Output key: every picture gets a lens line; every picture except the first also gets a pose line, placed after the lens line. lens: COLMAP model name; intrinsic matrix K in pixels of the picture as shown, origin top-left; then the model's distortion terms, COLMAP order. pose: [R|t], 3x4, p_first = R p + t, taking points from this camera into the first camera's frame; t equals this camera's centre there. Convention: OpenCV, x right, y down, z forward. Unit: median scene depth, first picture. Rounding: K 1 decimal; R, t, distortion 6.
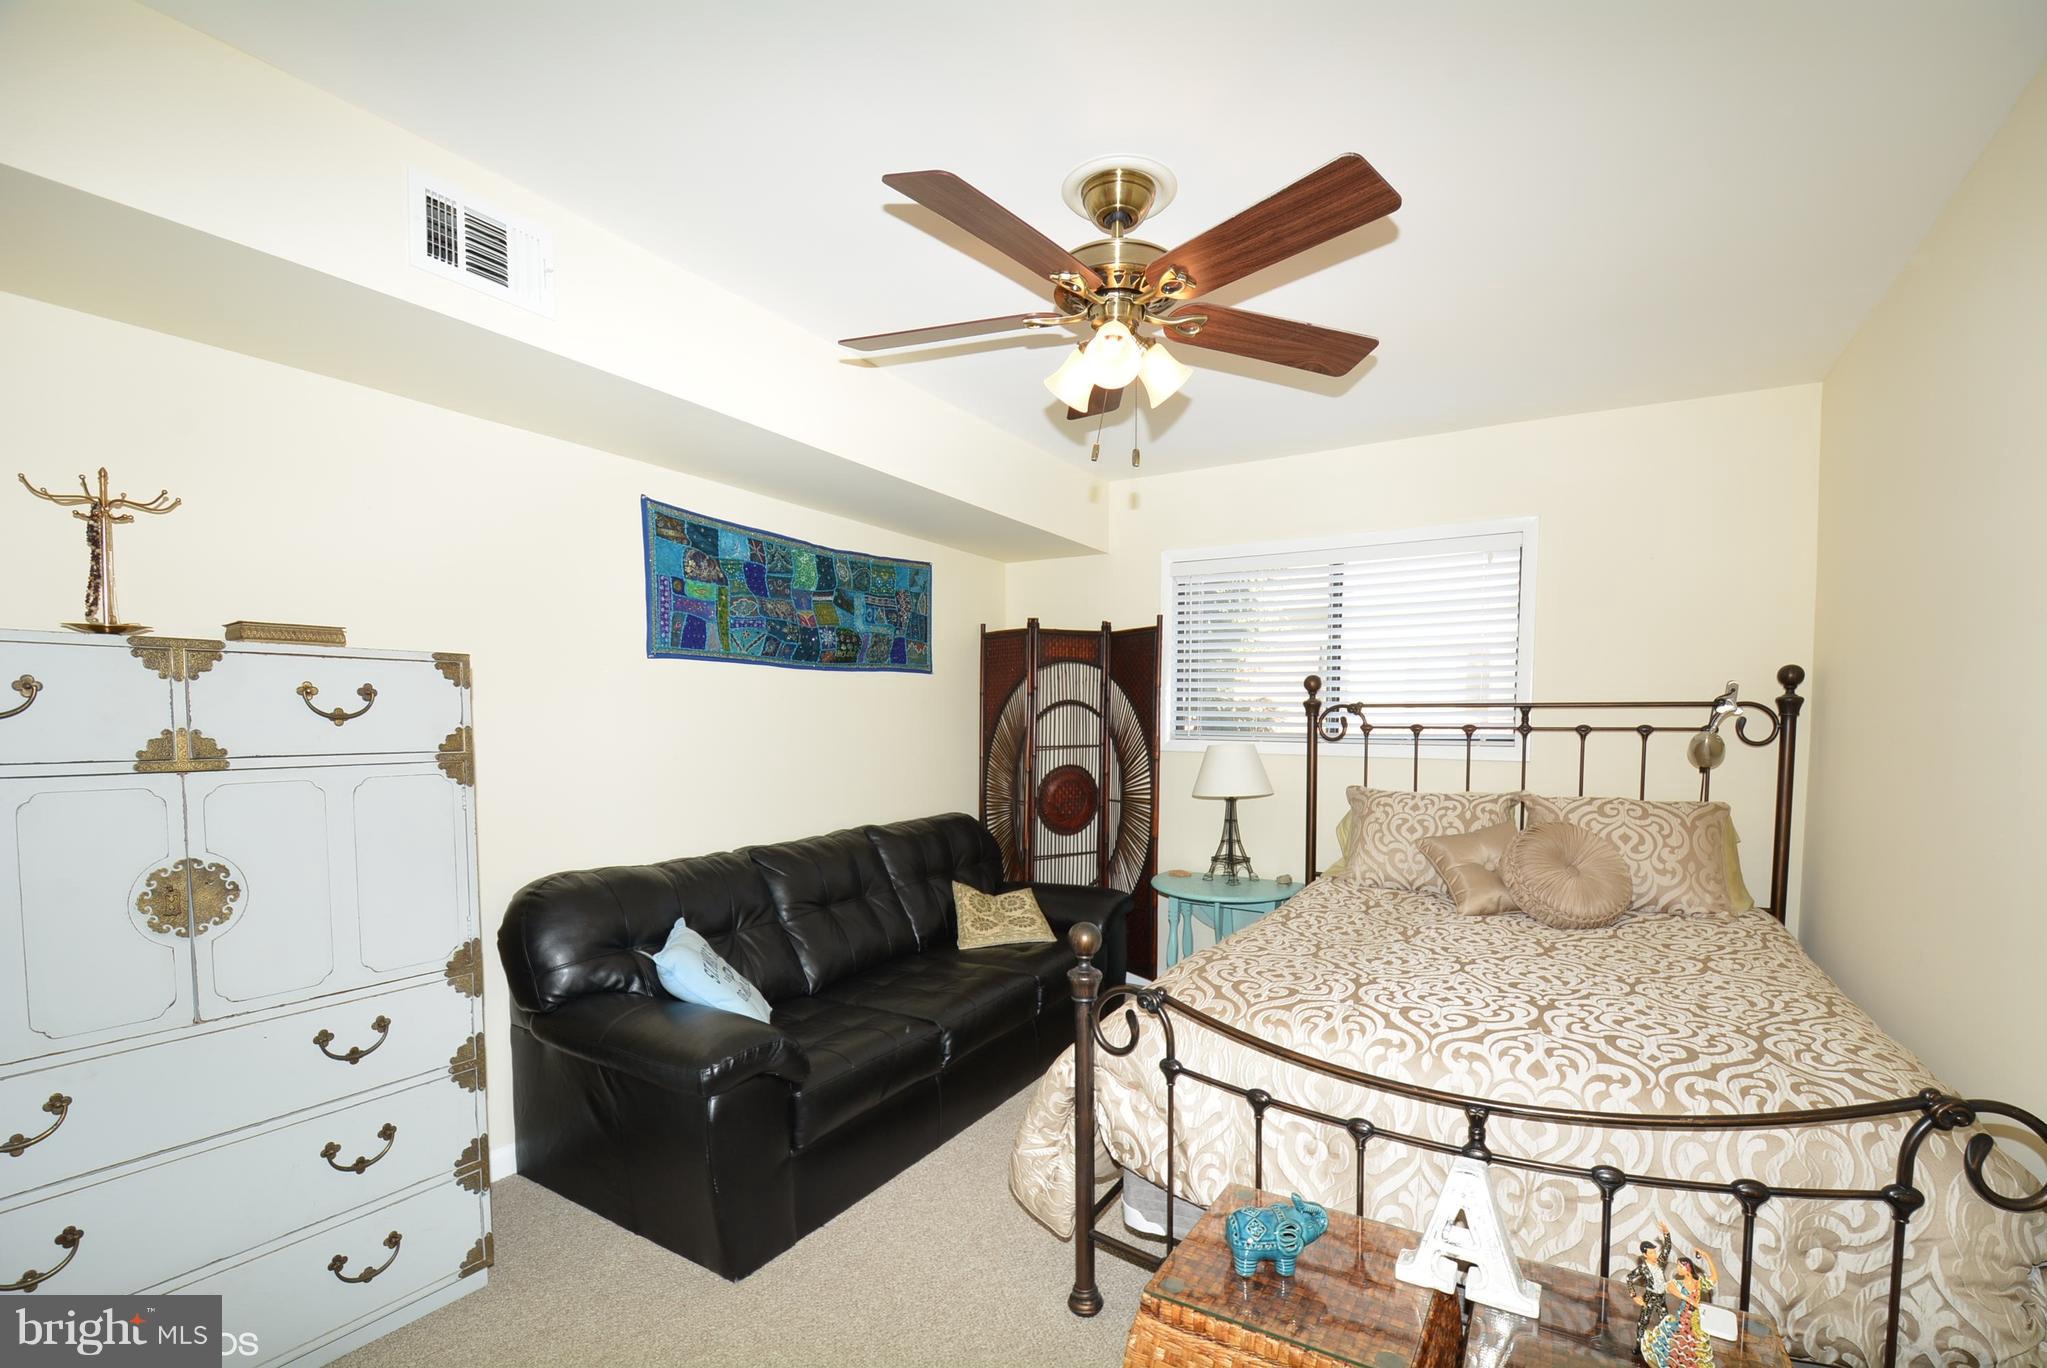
lens RADIAL K [[883.6, 0, 1045.5], [0, 883.6, 767.9], [0, 0, 1]] dist [0.002172, -0.012463]
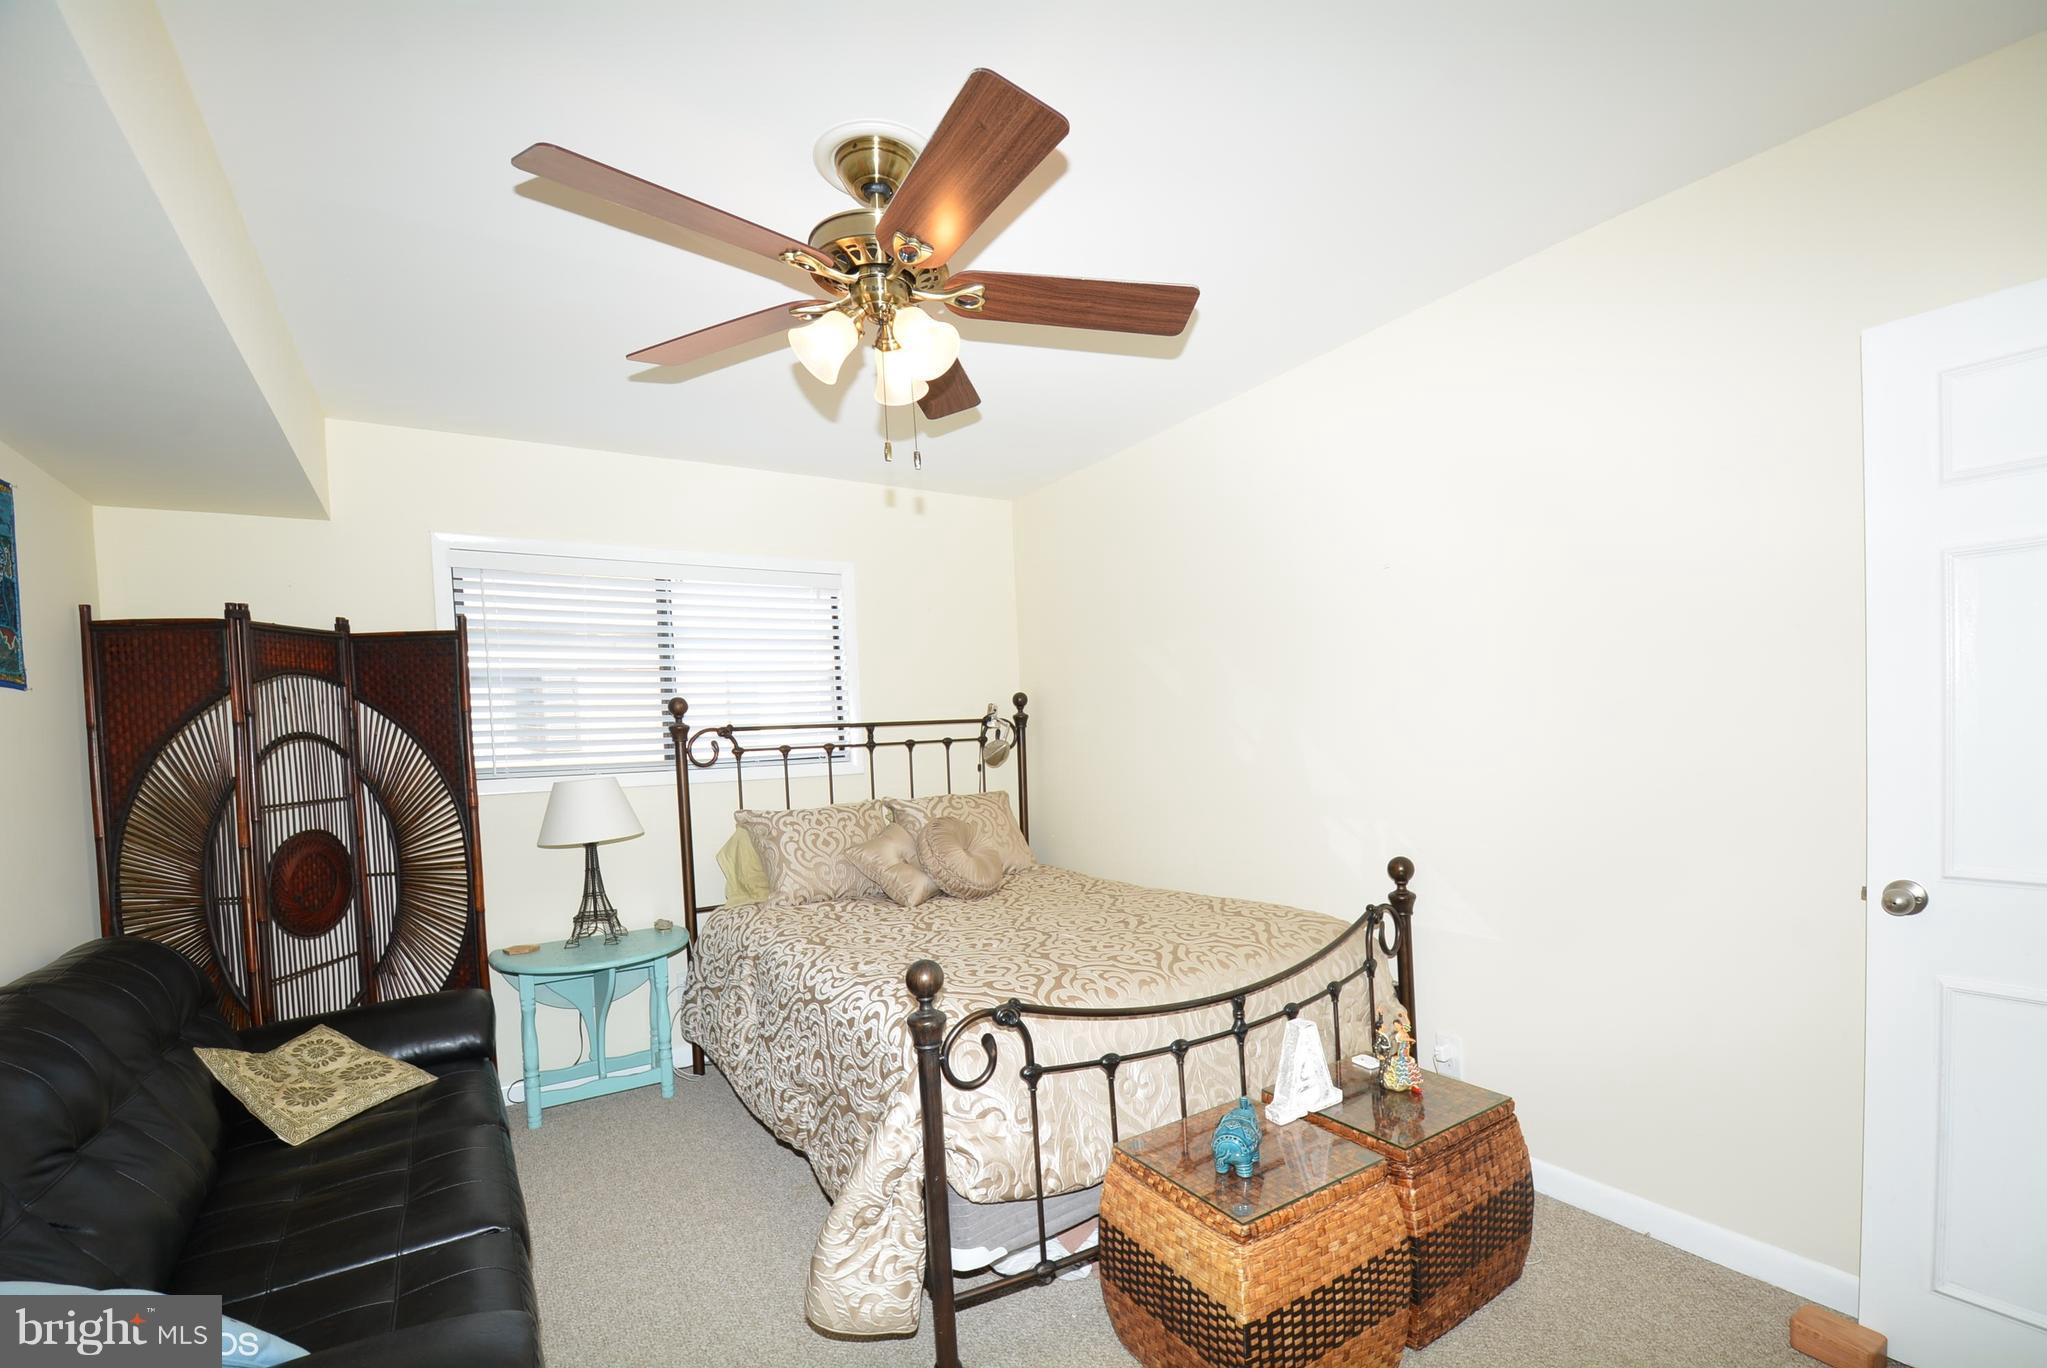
lens RADIAL K [[908.2, 0, 1024.1], [0, 908.2, 764.7], [0, 0, 1]] dist [0.001293, -0.013975]
pose [[0.449924, -0.053627, 0.891455, -0.385577], [0.092040, 0.995665, 0.013442, -0.014083], [-0.888311, 0.076002, 0.452909, 0.253145]]
